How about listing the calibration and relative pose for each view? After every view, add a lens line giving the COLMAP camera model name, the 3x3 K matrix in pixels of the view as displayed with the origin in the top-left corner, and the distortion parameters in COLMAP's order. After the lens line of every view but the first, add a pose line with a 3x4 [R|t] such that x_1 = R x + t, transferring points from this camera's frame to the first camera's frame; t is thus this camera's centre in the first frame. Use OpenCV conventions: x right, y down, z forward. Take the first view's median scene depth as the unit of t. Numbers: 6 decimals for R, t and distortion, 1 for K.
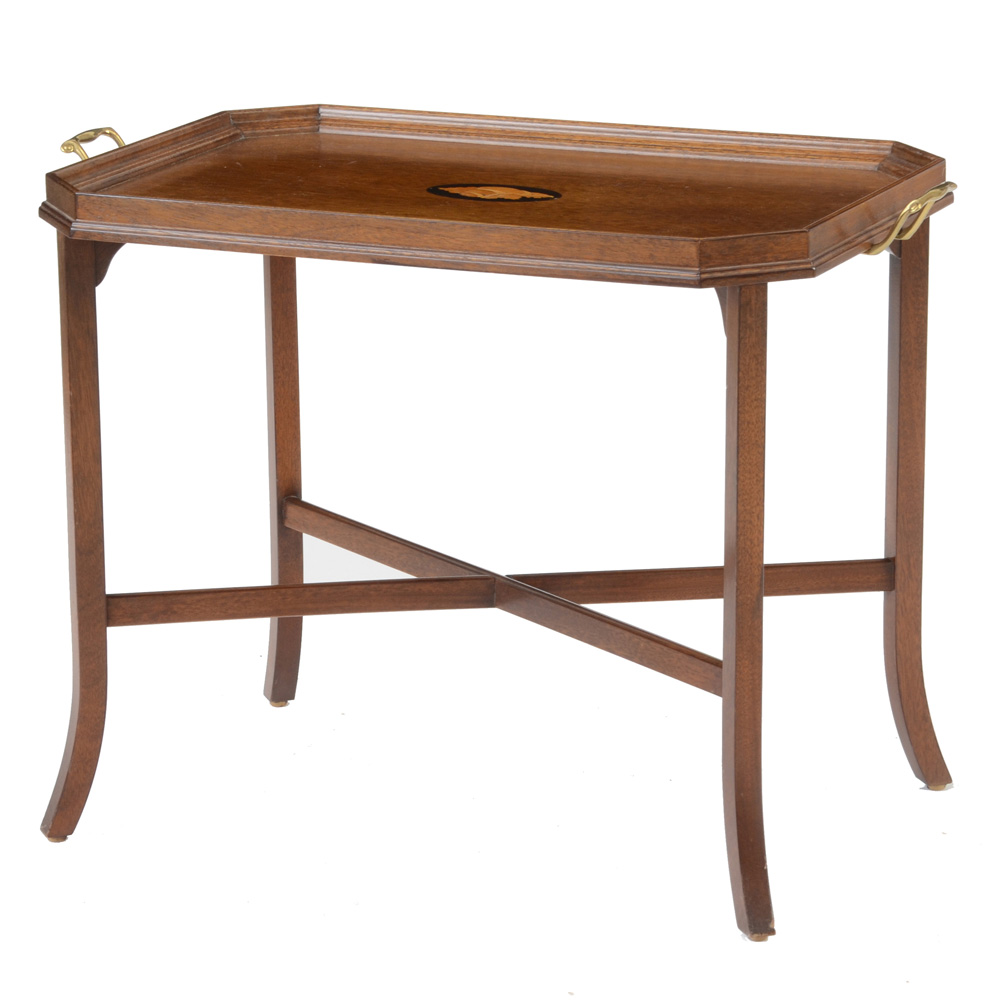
lens RADIAL K [[4601.7, 0, 485.7], [0, 4601.7, 527.2], [0, 0, 1]] dist [0.602918, 0.000000]
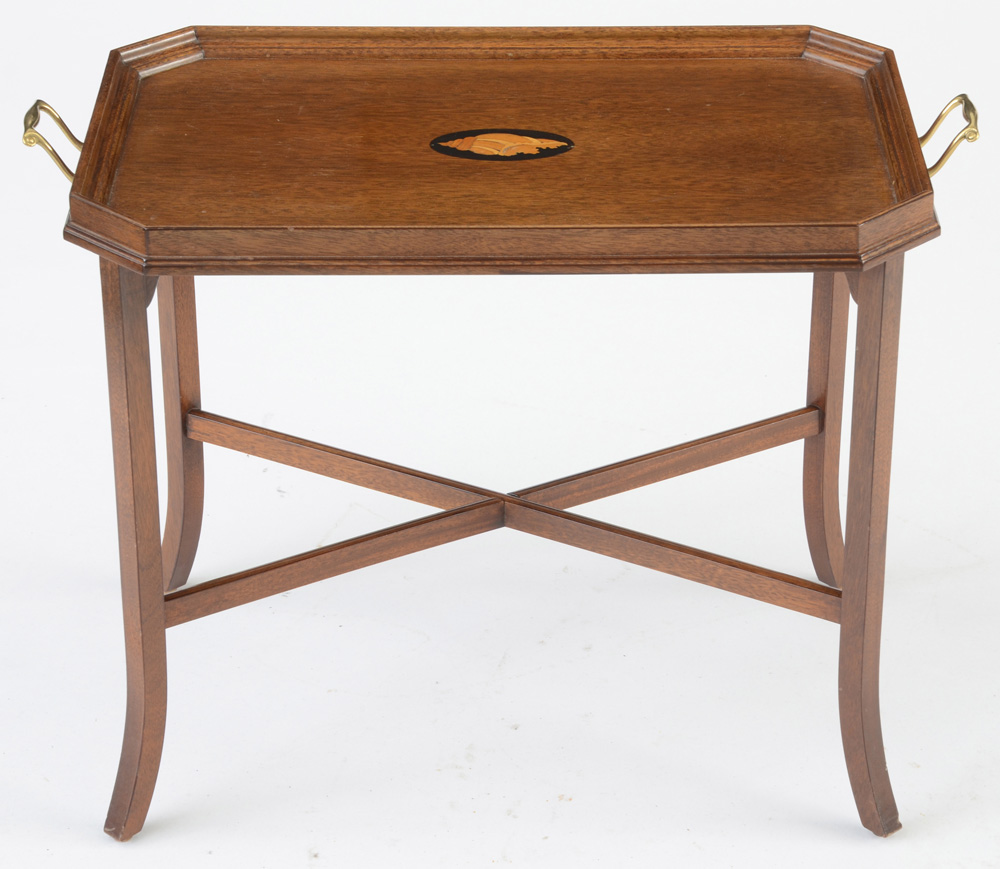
lens RADIAL K [[3206.5, 0, 551.6], [0, 3206.5, 438.8], [0, 0, 1]] dist [0.494183, 0.000000]
pose [[0.902745, -0.182388, 0.389598, -0.268124], [0.097434, 0.968825, 0.227783, -0.166348], [-0.418997, -0.167669, 0.892372, 0.359328]]
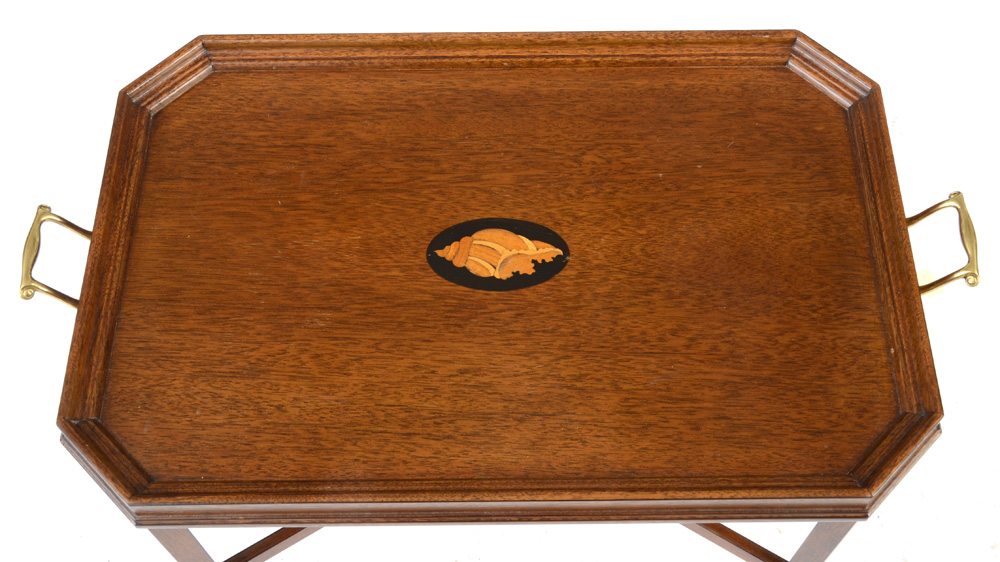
lens RADIAL K [[1175.0, 0, 509.7], [0, 1175.0, 285.1], [0, 0, 1]] dist [0.010558, 0.000000]
pose [[0.906216, -0.366561, 0.210728, -0.051929], [0.103527, 0.675587, 0.729975, -0.251823], [-0.409946, -0.639699, 0.650177, 0.817746]]
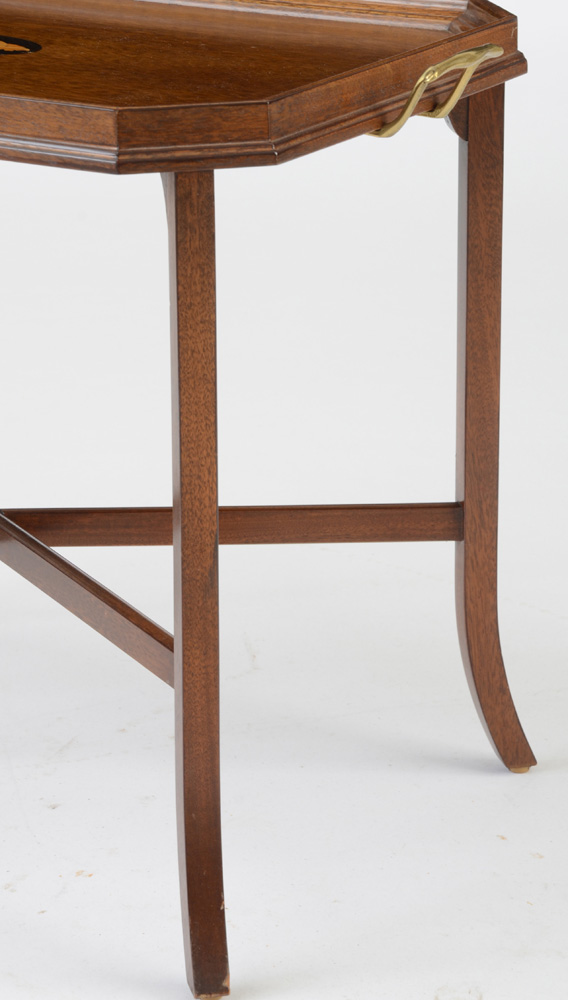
lens RADIAL K [[3217.0, 0, 323.8], [0, 3217.0, 494.9], [0, 0, 1]] dist [0.763884, 0.000000]
pose [[0.994503, 0.035205, -0.098610, 0.122880], [-0.029736, 0.997966, 0.056391, -0.027453], [0.100395, -0.053149, 0.993527, 0.424191]]
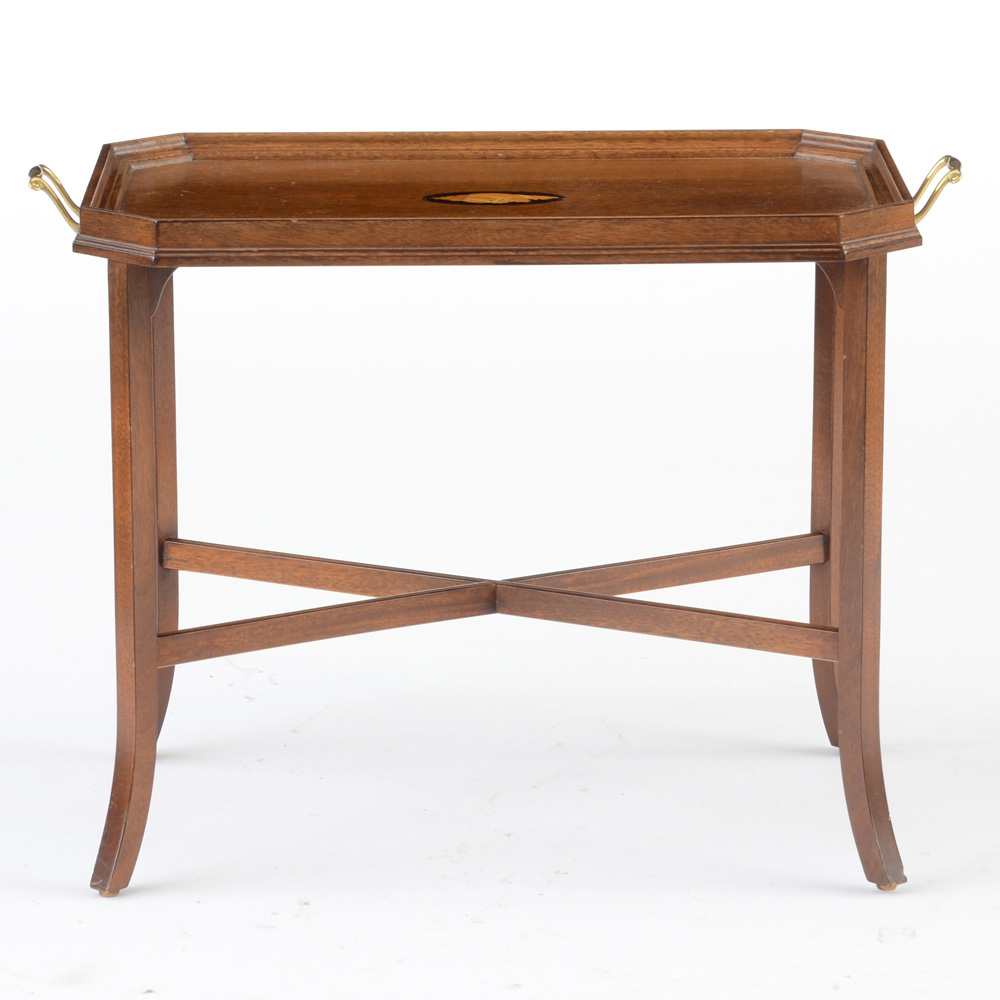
lens RADIAL K [[5308.5, 0, 498.4], [0, 5308.5, 500.4], [0, 0, 1]] dist [0.646830, 0.000000]
pose [[0.904198, -0.085619, 0.418443, -0.483690], [0.103079, 0.994487, -0.019255, 0.015522], [-0.414488, 0.060543, 0.908039, -0.051550]]
